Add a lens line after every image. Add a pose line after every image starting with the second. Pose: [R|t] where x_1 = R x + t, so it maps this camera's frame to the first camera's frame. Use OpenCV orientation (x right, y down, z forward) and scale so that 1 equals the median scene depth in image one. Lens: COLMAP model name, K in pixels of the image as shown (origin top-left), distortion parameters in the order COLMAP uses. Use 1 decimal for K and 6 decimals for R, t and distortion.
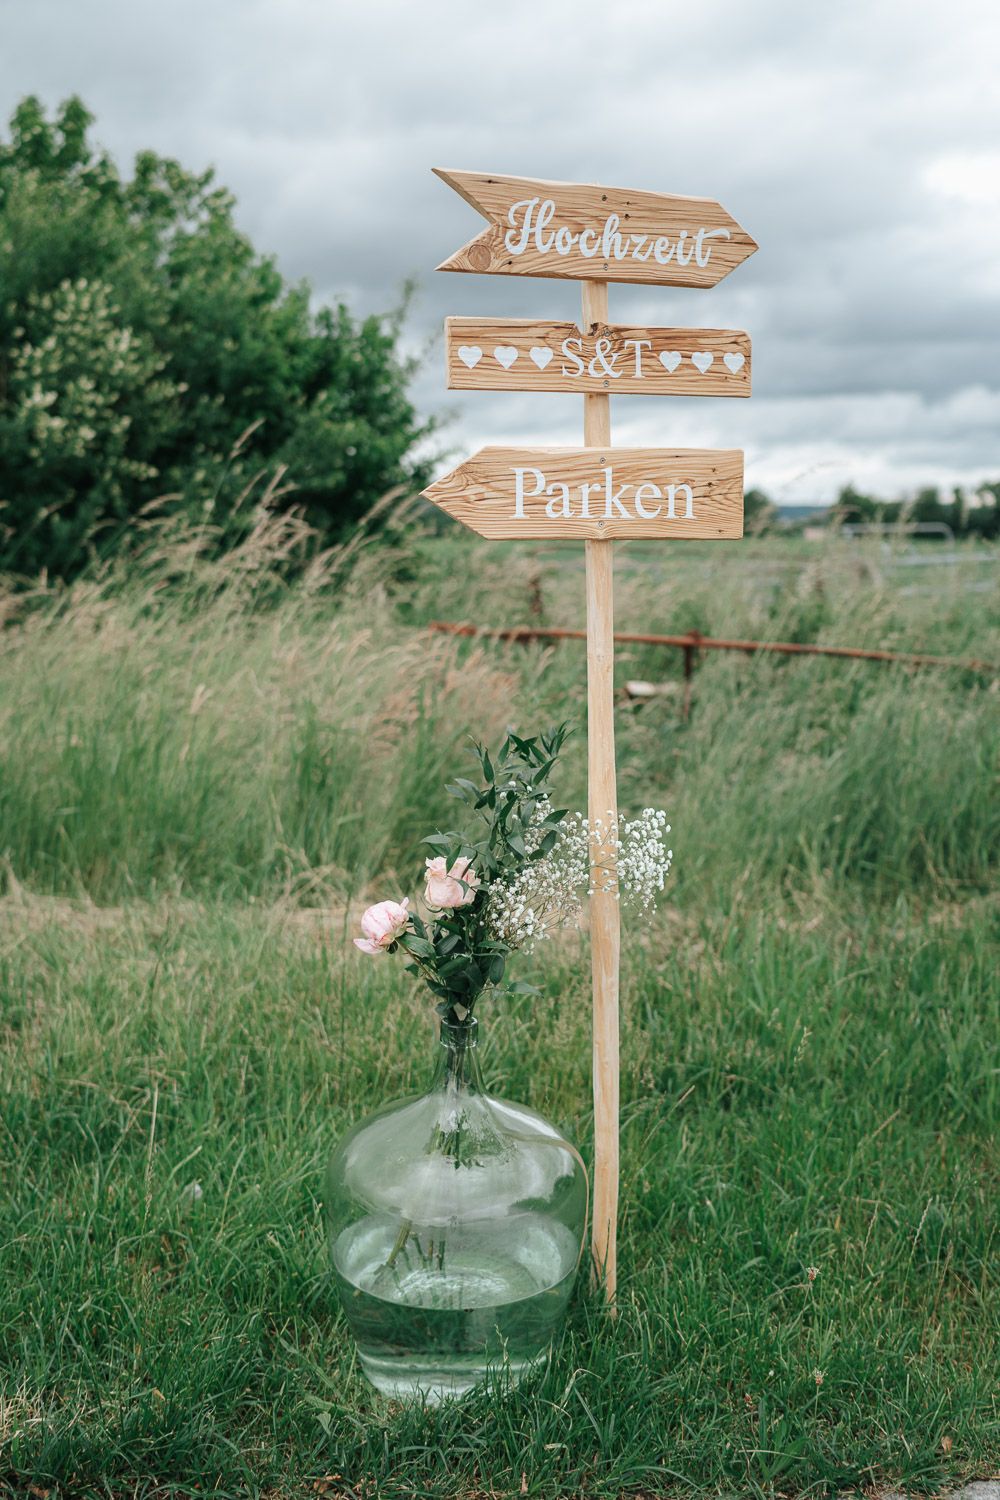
lens RADIAL K [[1719.5, 0, 505.2], [0, 1719.5, 754.3], [0, 0, 1]] dist [-0.069422, 0.068291]
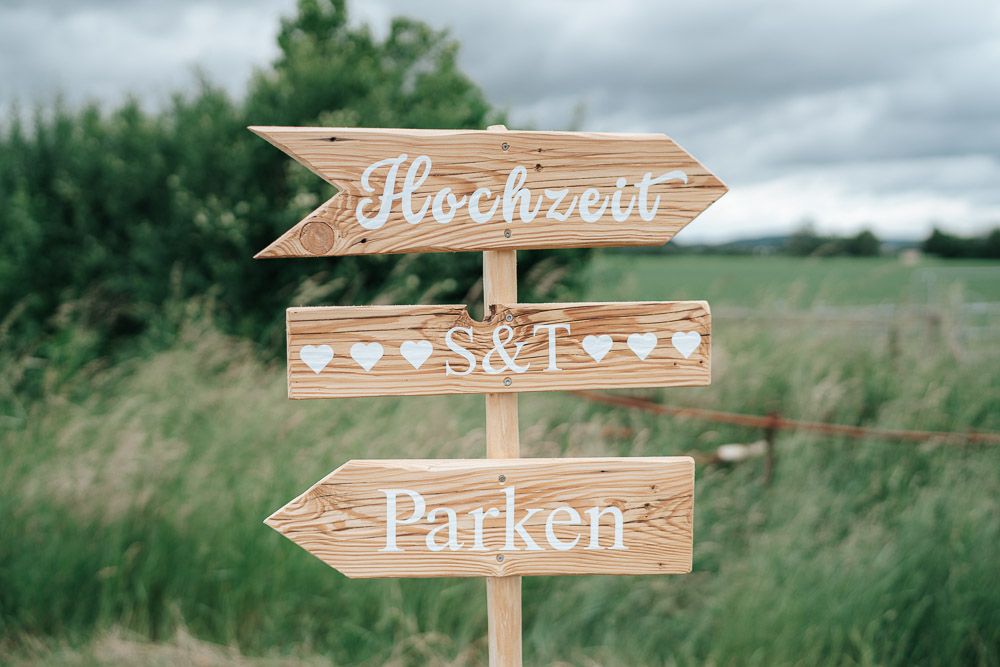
lens RADIAL K [[1146.3, 0, 454.8], [0, 1146.3, 330.7], [0, 0, 1]] dist [-0.069422, 0.068291]
pose [[0.978756, 0.018573, -0.204186, 0.140462], [-0.030206, 0.998084, -0.054008, -0.209133], [0.202791, 0.059028, 0.977441, 0.482415]]
